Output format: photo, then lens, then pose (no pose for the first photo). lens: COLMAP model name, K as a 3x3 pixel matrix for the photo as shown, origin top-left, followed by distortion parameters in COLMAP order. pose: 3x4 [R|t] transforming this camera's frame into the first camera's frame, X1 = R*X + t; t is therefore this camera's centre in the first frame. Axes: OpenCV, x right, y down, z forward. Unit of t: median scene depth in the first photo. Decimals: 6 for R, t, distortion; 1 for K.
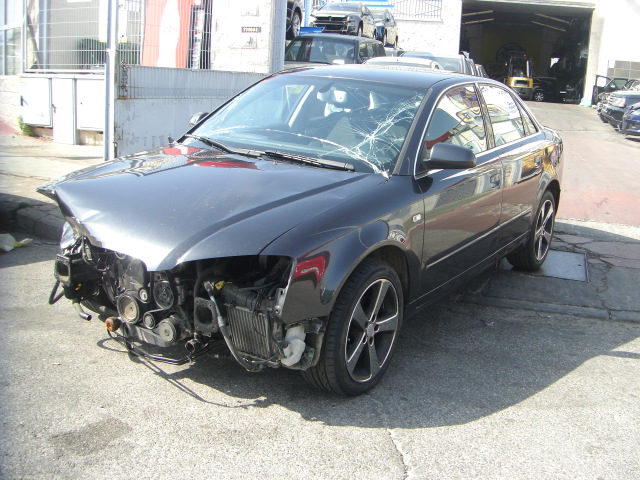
lens RADIAL K [[734.9, 0, 370.4], [0, 734.9, 236.3], [0, 0, 1]] dist [-0.204711, 0.164099]
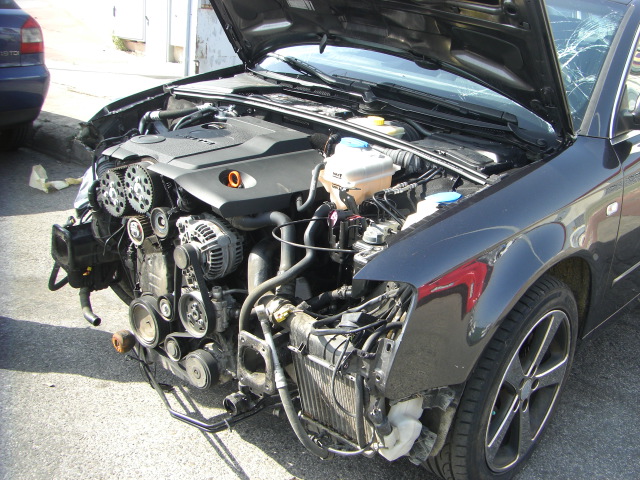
lens RADIAL K [[734.9, 0, 370.4], [0, 734.9, 236.3], [0, 0, 1]] dist [-0.204711, 0.164099]
pose [[0.986929, 0.081991, -0.138741, -0.058097], [-0.068800, 0.992870, 0.097344, -0.051966], [0.145733, -0.086526, 0.985533, 0.411698]]
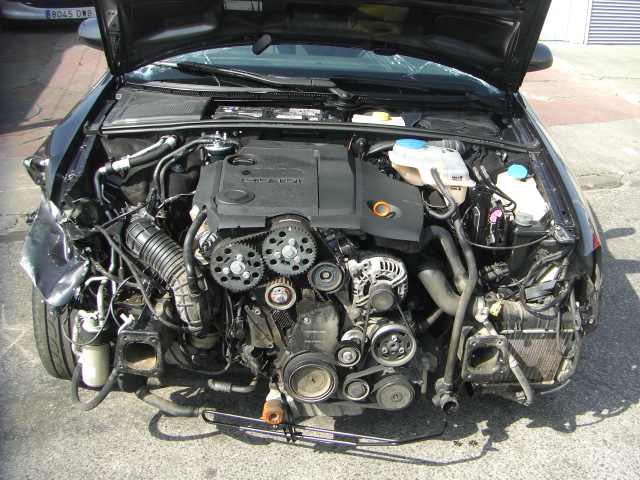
lens RADIAL K [[734.9, 0, 370.4], [0, 734.9, 236.3], [0, 0, 1]] dist [-0.204711, 0.164099]
pose [[0.820311, -0.247792, 0.515450, -0.584999], [0.127696, 0.957869, 0.257255, -0.169975], [-0.557479, -0.145208, 0.817393, 0.490031]]
